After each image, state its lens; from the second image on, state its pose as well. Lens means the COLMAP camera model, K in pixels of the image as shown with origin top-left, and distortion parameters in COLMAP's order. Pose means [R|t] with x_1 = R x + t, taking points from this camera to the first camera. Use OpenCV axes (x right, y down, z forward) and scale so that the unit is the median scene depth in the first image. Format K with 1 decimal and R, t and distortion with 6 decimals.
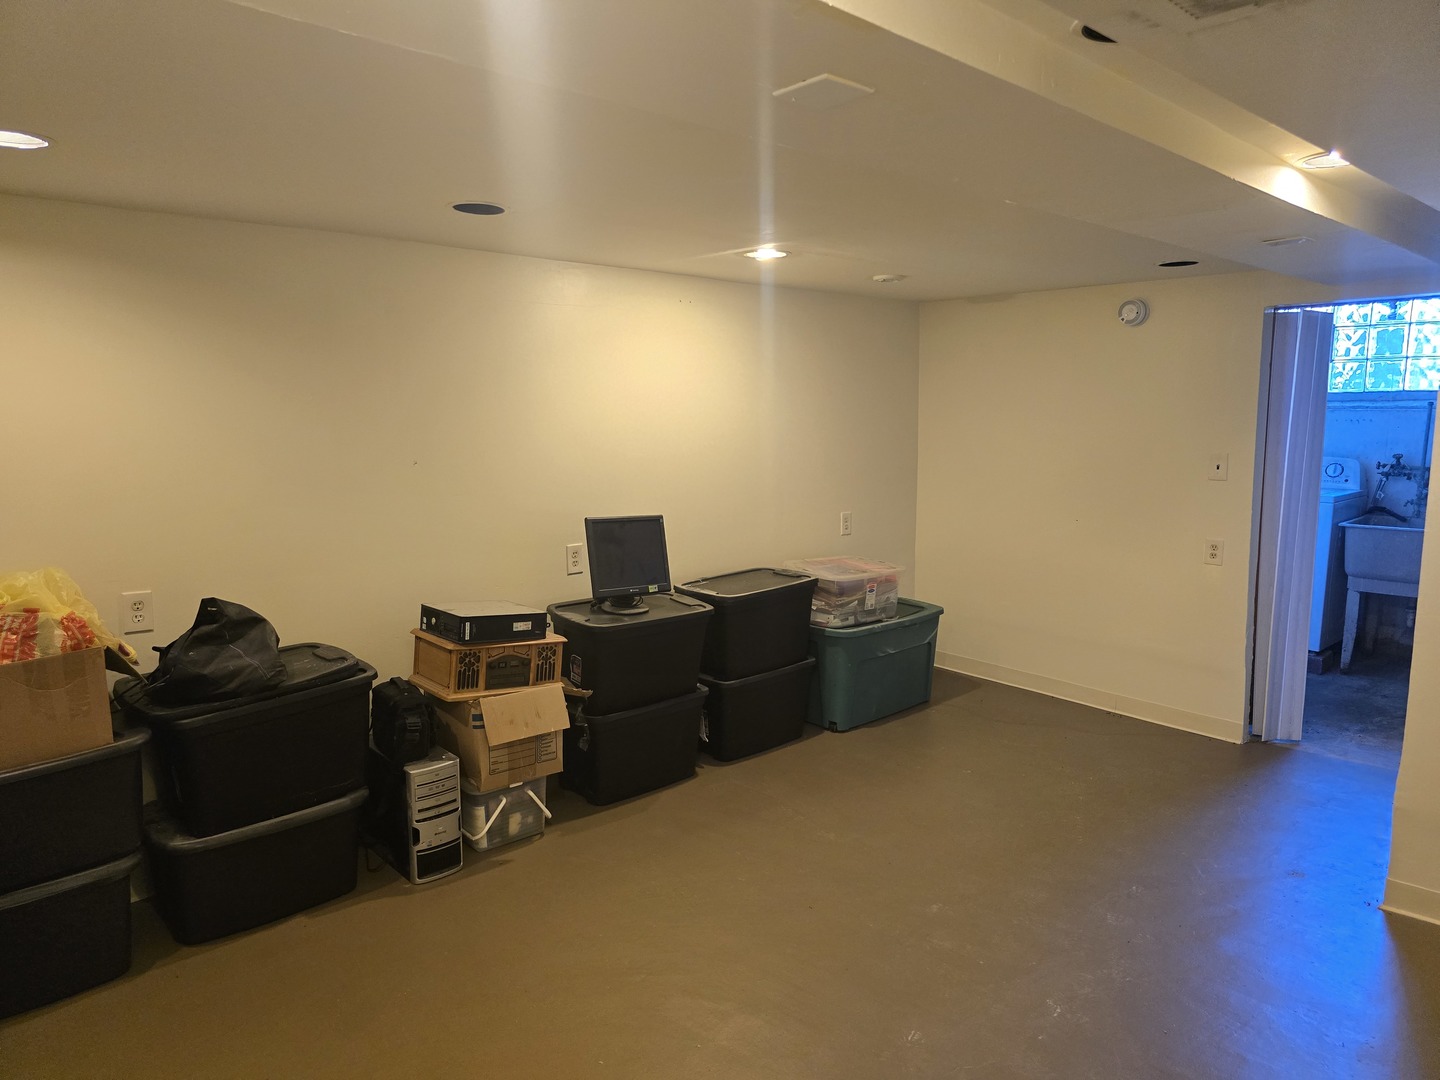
lens RADIAL K [[969.5, 0, 727.4], [0, 969.5, 536.0], [0, 0, 1]] dist [0.050877, -0.046481]
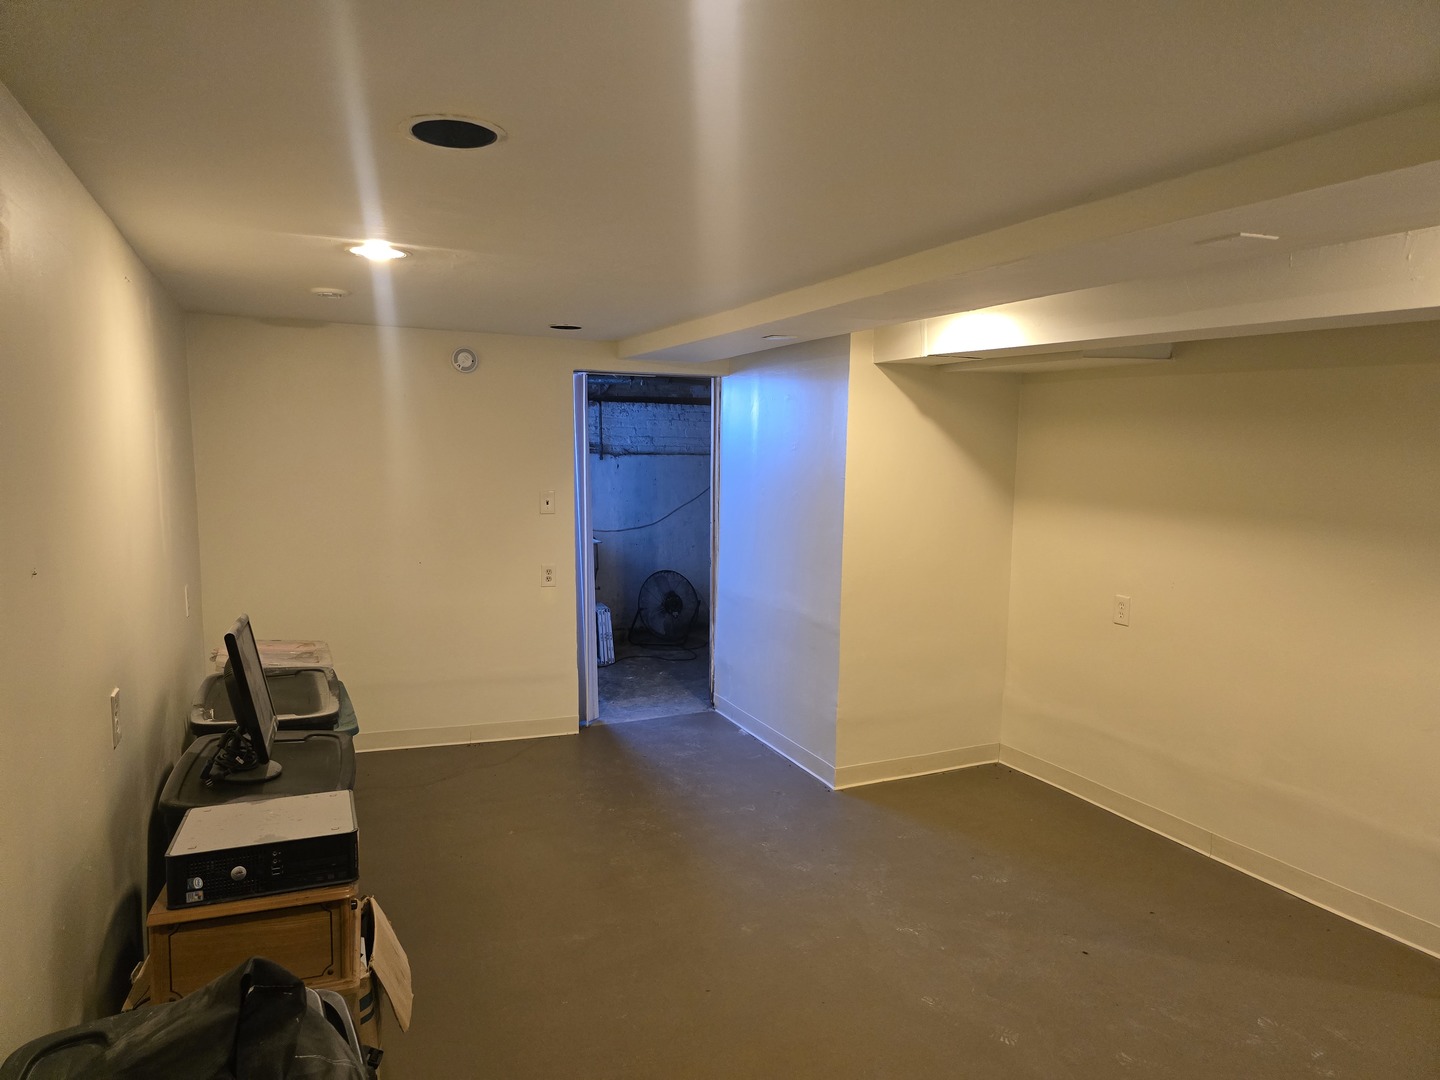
lens RADIAL K [[969.5, 0, 727.4], [0, 969.5, 536.0], [0, 0, 1]] dist [0.050877, -0.046481]
pose [[0.327506, -0.085278, 0.940993, -0.504615], [0.118058, 0.991807, 0.048794, -0.060958], [-0.937444, 0.095111, 0.334891, 0.415899]]
